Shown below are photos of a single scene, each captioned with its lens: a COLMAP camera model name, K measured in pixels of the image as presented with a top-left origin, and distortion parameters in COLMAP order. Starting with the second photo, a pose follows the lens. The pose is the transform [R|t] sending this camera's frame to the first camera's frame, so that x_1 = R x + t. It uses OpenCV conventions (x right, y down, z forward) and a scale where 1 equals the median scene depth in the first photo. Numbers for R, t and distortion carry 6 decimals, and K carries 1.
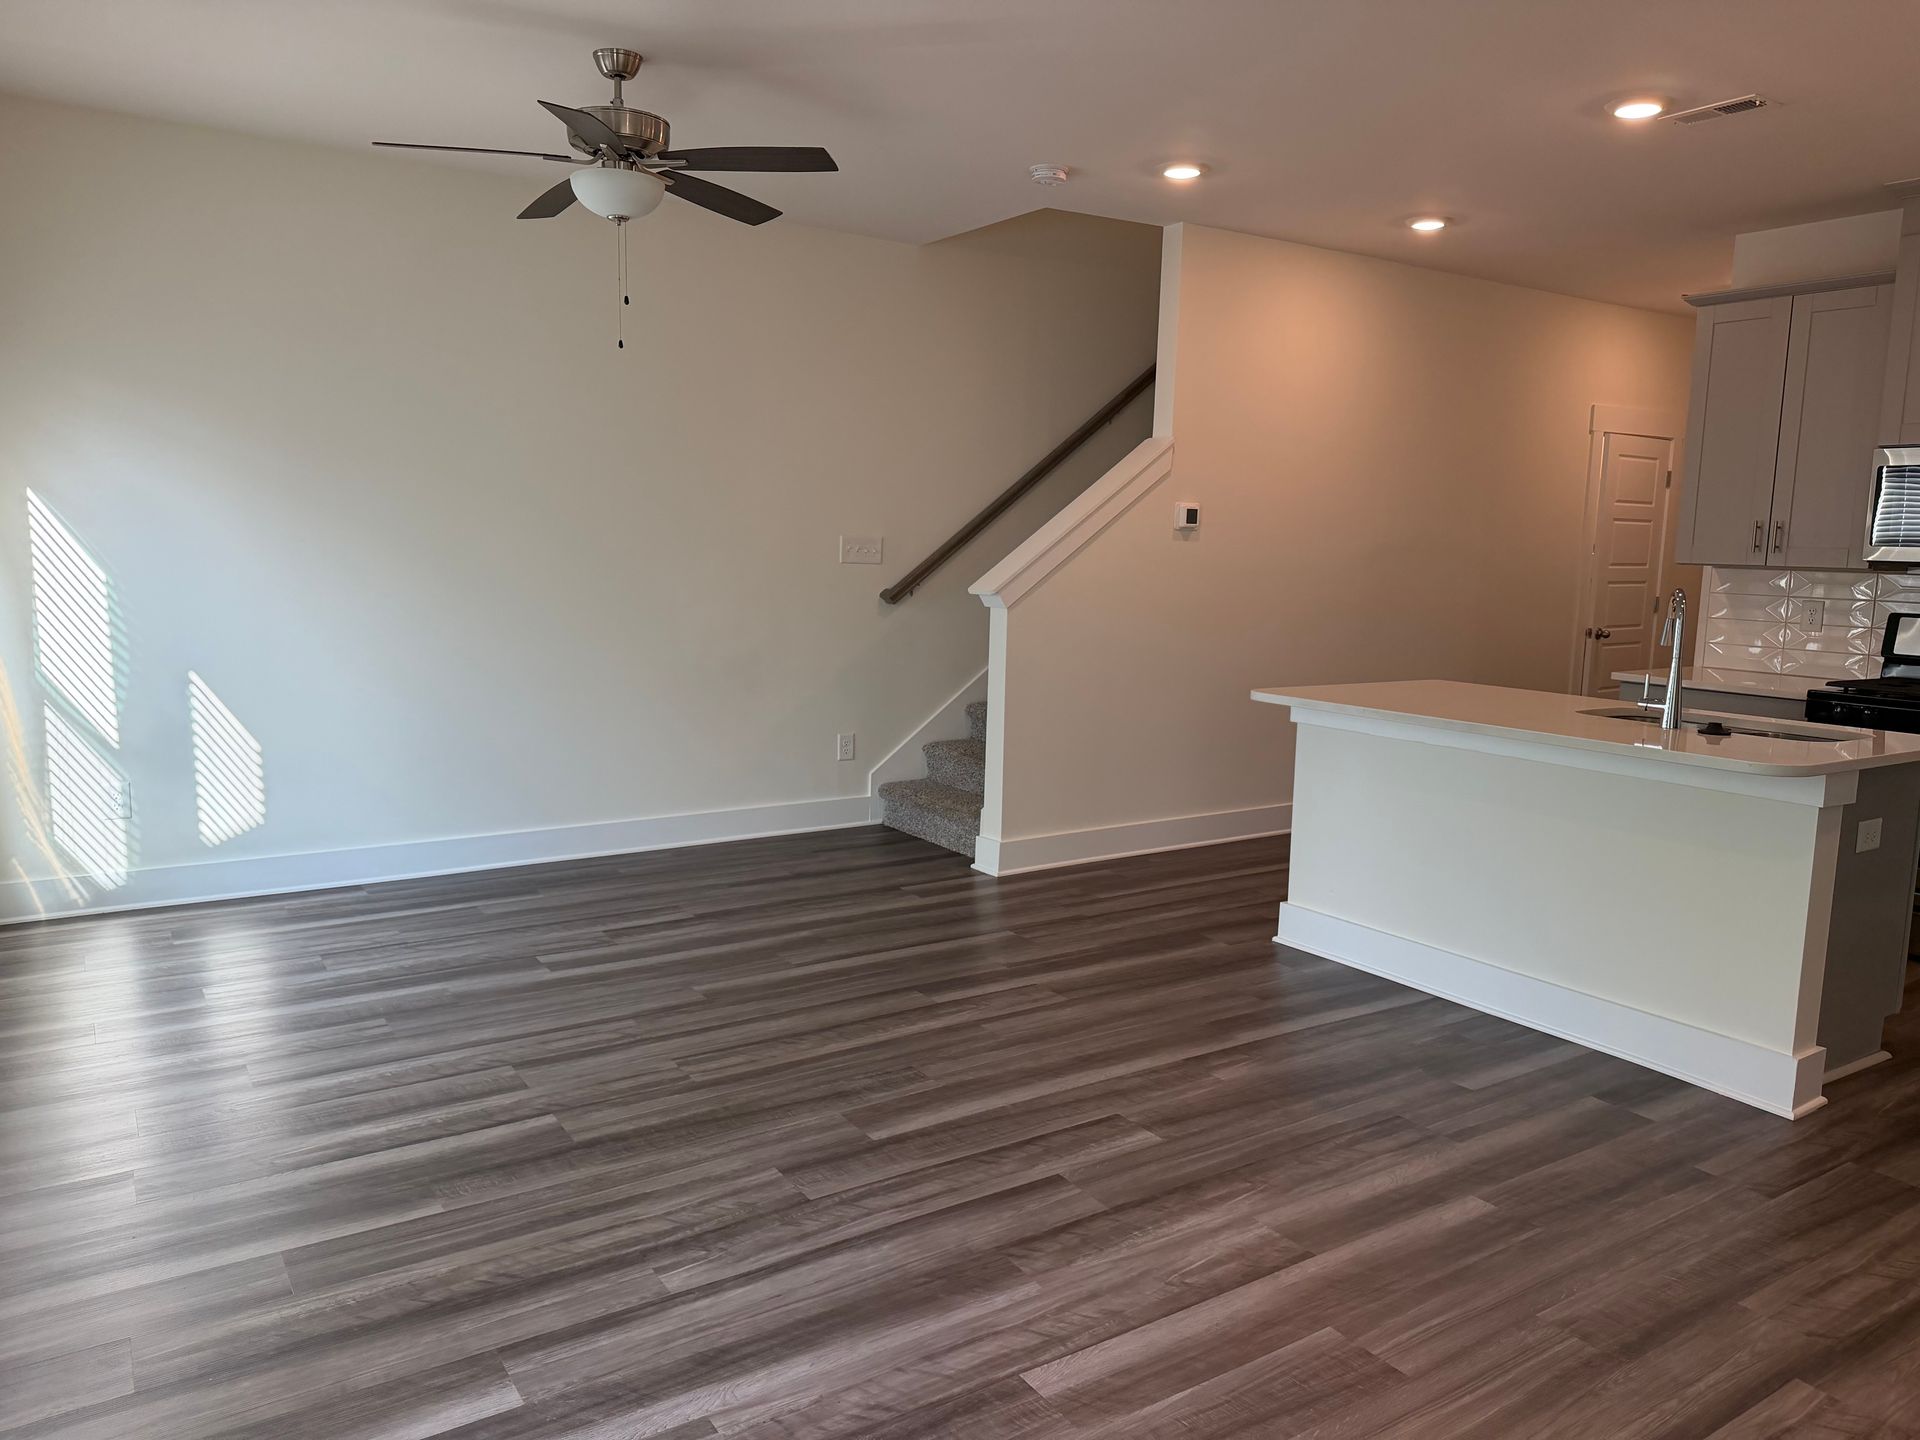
lens RADIAL K [[1325.6, 0, 960.0], [0, 1325.6, 720.0], [0, 0, 1]] dist [0.108840, -0.144602]
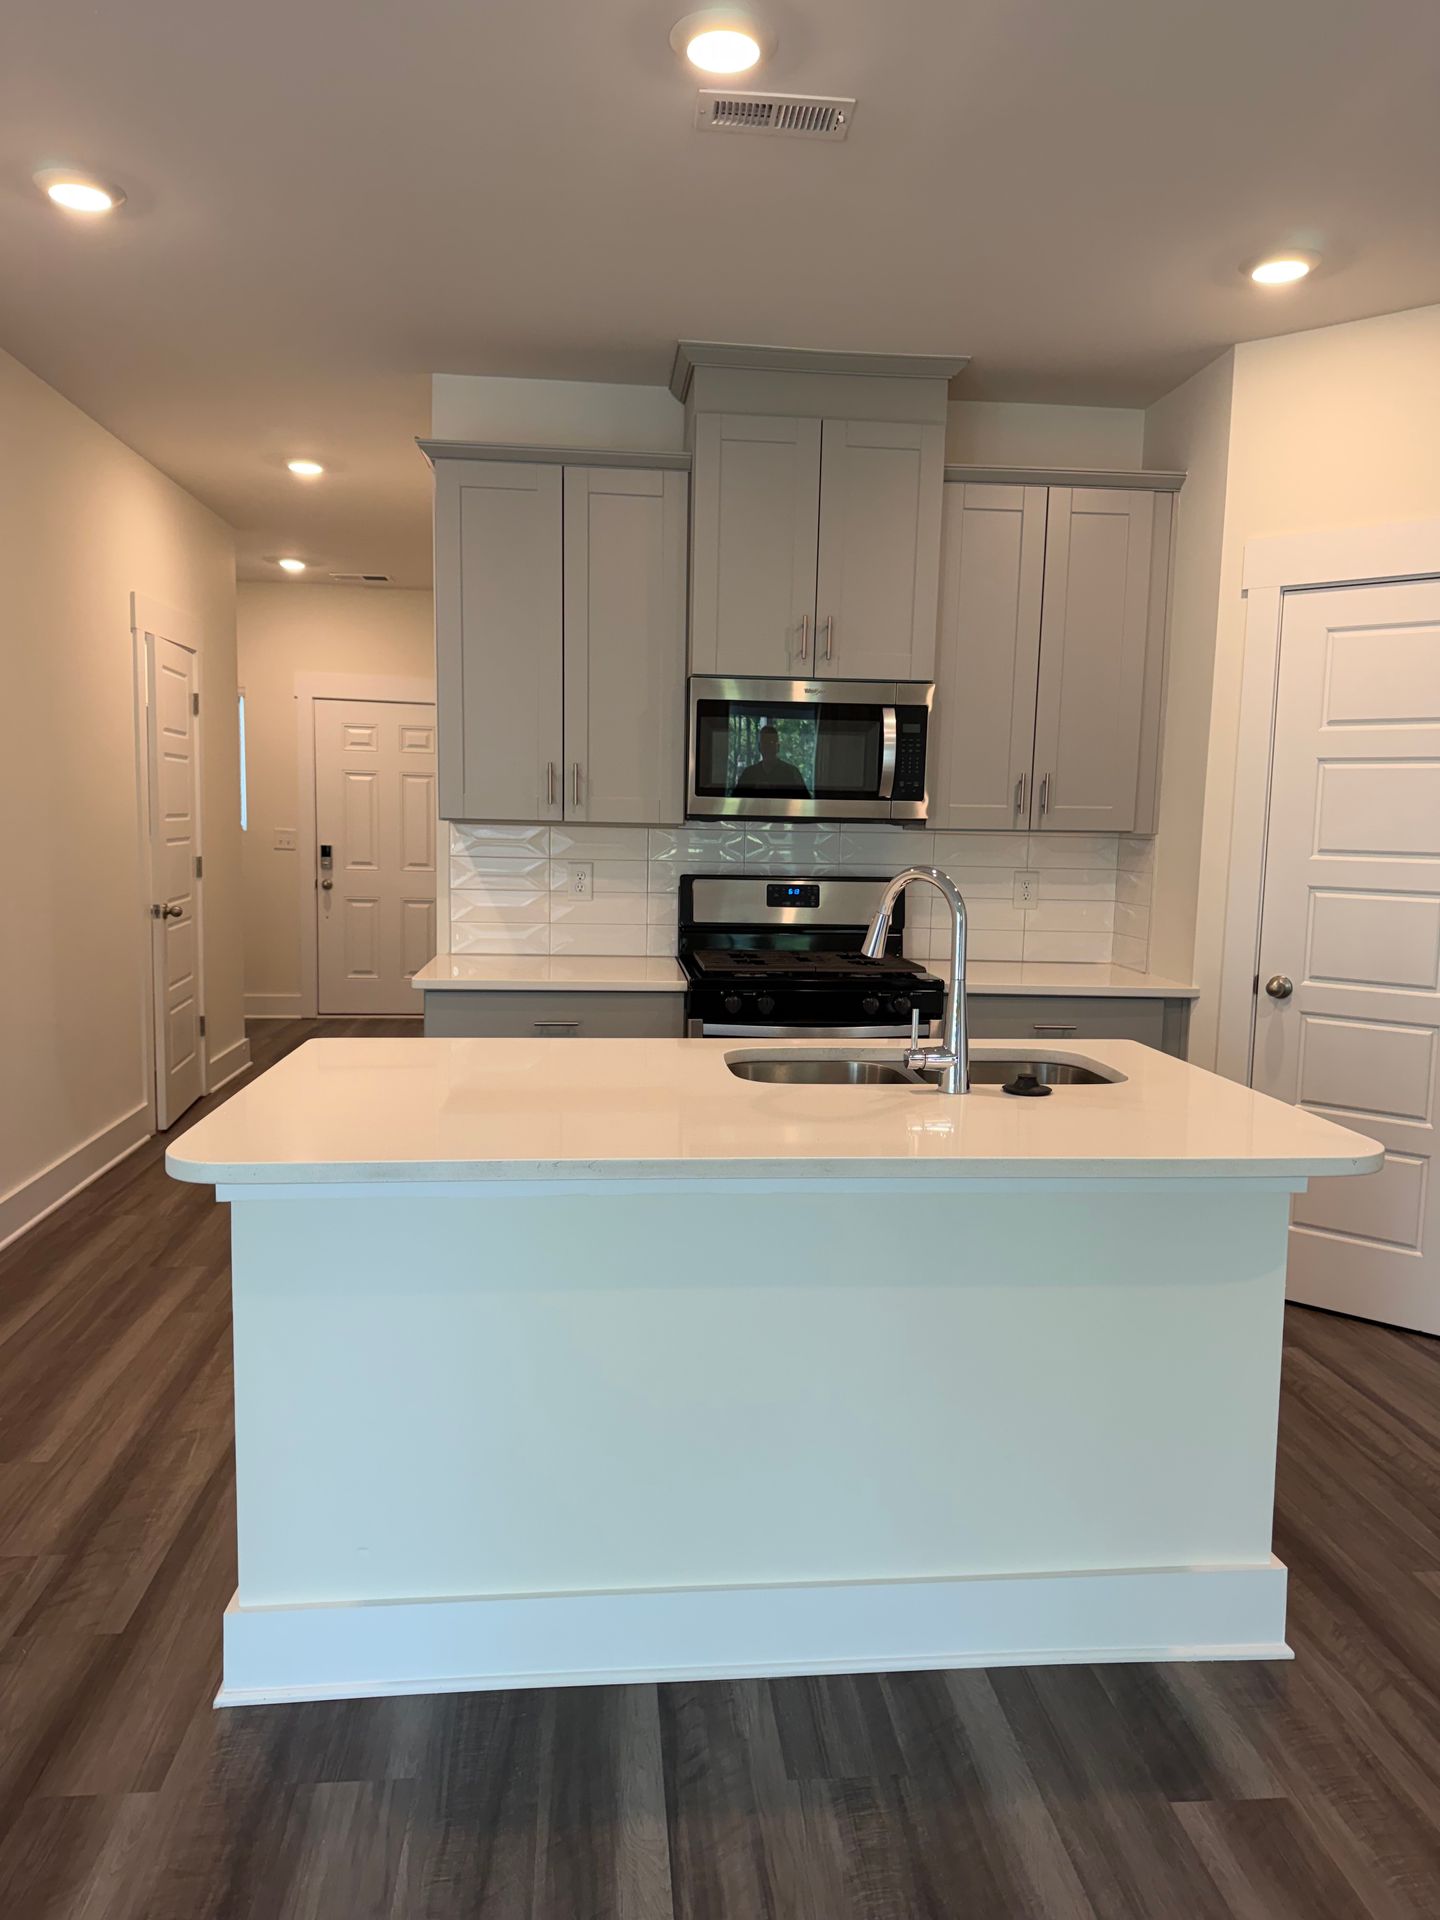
lens RADIAL K [[1341.9, 0, 720.0], [0, 1341.9, 960.0], [0, 0, 1]] dist [0.095855, -0.148124]
pose [[0.469853, -0.108578, 0.876042, -0.048473], [0.109600, 0.991903, 0.064156, -0.084700], [-0.875914, 0.065870, 0.477949, 0.635624]]
